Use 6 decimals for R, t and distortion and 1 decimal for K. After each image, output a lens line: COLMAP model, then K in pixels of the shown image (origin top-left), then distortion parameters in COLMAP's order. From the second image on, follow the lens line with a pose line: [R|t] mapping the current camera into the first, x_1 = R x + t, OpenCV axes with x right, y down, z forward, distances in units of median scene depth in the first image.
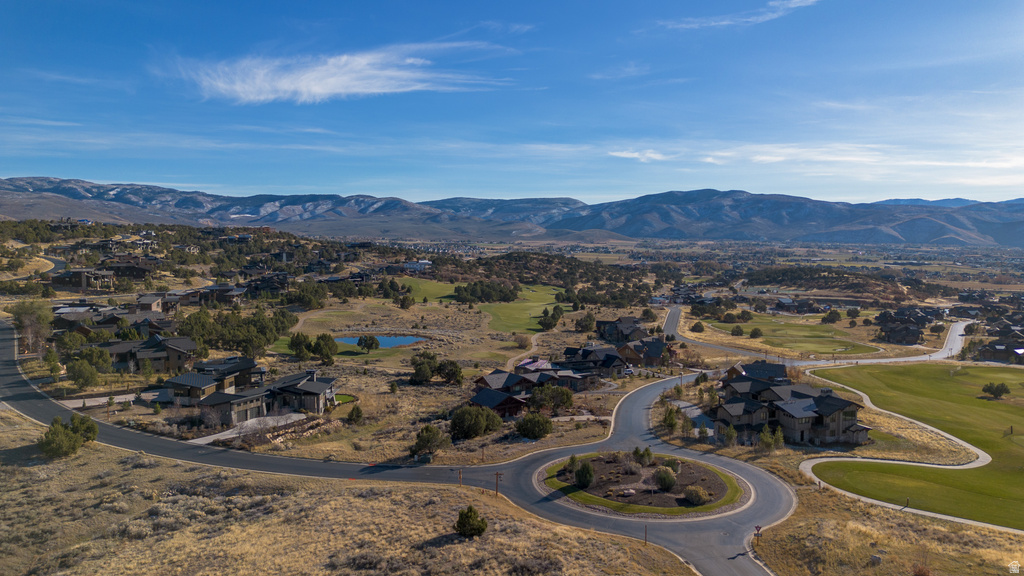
lens RADIAL K [[717.5, 0, 515.4], [0, 717.5, 258.1], [0, 0, 1]] dist [0.070373, -0.066866]
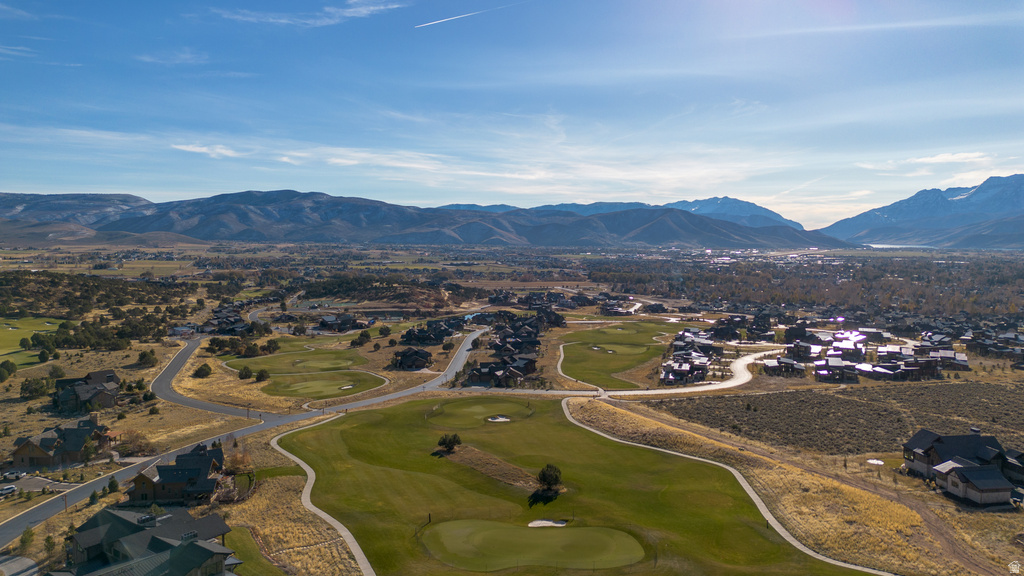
lens RADIAL K [[715.6, 0, 512.9], [0, 715.6, 307.8], [0, 0, 1]] dist [0.049569, -0.056177]
pose [[0.849564, -0.060328, 0.524024, 0.018022], [0.024503, 0.996879, 0.075040, -0.005242], [-0.526916, -0.050911, 0.848391, 0.011313]]
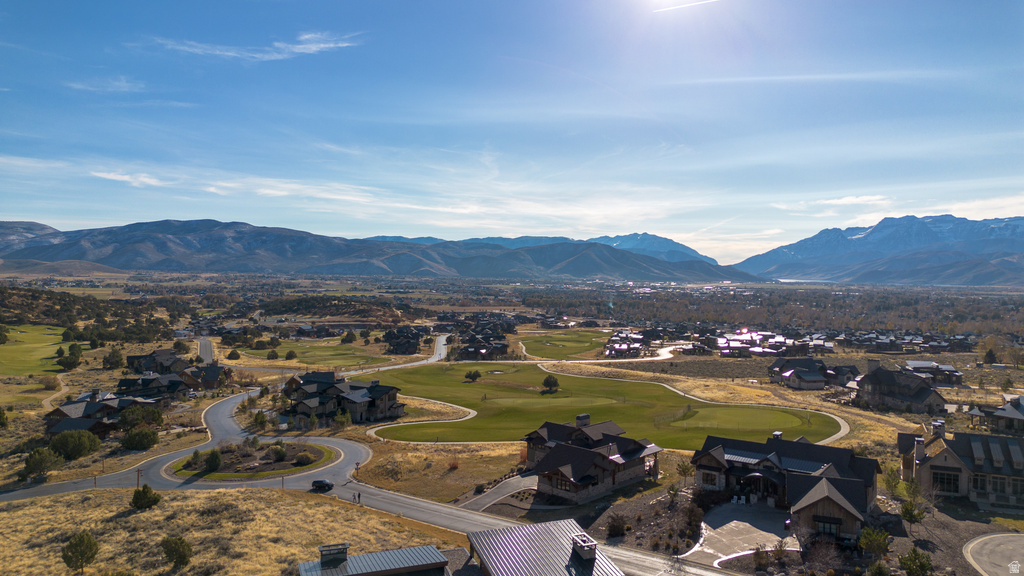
lens RADIAL K [[715.6, 0, 512.9], [0, 715.6, 307.8], [0, 0, 1]] dist [0.049569, -0.056177]
pose [[0.790389, -0.034428, 0.611637, -0.009638], [0.019528, 0.999328, 0.031016, 0.000434], [-0.612294, -0.012571, 0.790530, -0.011158]]
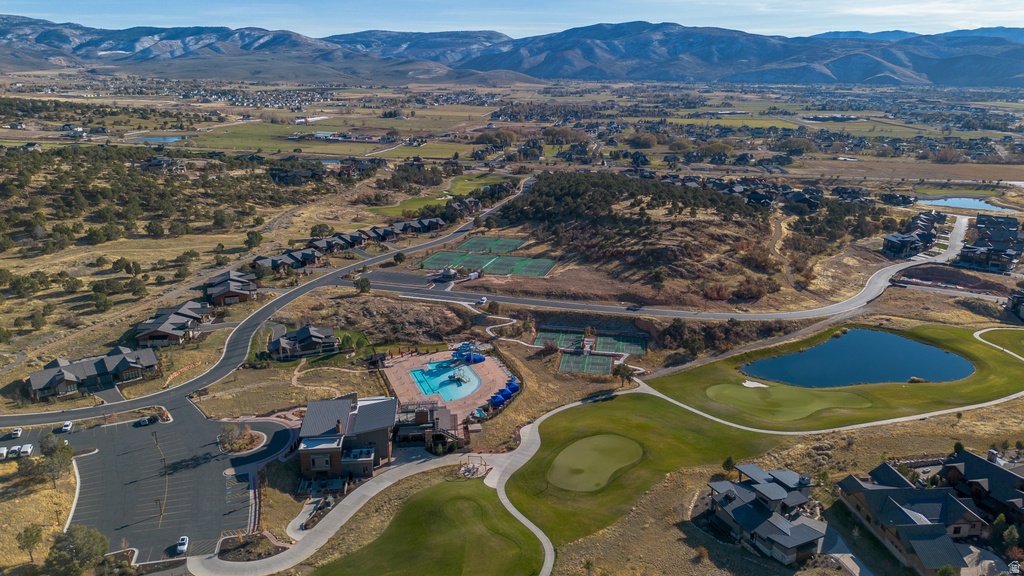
lens RADIAL K [[716.9, 0, 511.4], [0, 716.9, 293.0], [0, 0, 1]] dist [0.071562, -0.075268]
pose [[0.996693, -0.029244, 0.075816, 0.101307], [0.008456, 0.965259, 0.261158, -0.015332], [-0.080820, -0.259653, 0.962314, 0.171984]]
